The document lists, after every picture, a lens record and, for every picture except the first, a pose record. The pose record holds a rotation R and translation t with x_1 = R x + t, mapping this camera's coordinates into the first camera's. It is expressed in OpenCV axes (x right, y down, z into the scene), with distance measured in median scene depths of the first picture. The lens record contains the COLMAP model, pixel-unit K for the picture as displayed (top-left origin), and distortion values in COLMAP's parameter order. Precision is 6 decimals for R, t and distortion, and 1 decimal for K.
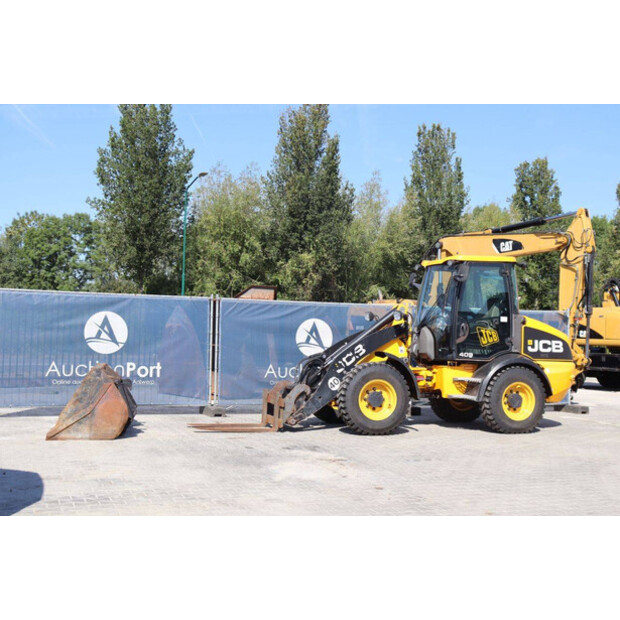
lens RADIAL K [[845.2, 0, 310.0], [0, 845.2, 310.0], [0, 0, 1]] dist [0.085226, 0.021608]
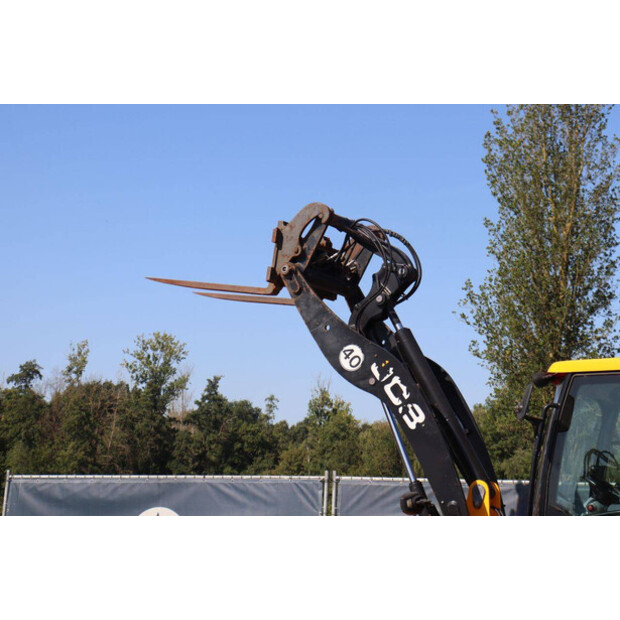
lens RADIAL K [[1434.3, 0, 310.0], [0, 1434.3, 310.0], [0, 0, 1]] dist [0.366332, 0.167570]
pose [[0.678924, -0.114642, -0.725203, 0.445870], [0.012118, 0.989349, -0.145055, 0.010578], [0.734109, 0.089693, 0.673082, 0.292272]]
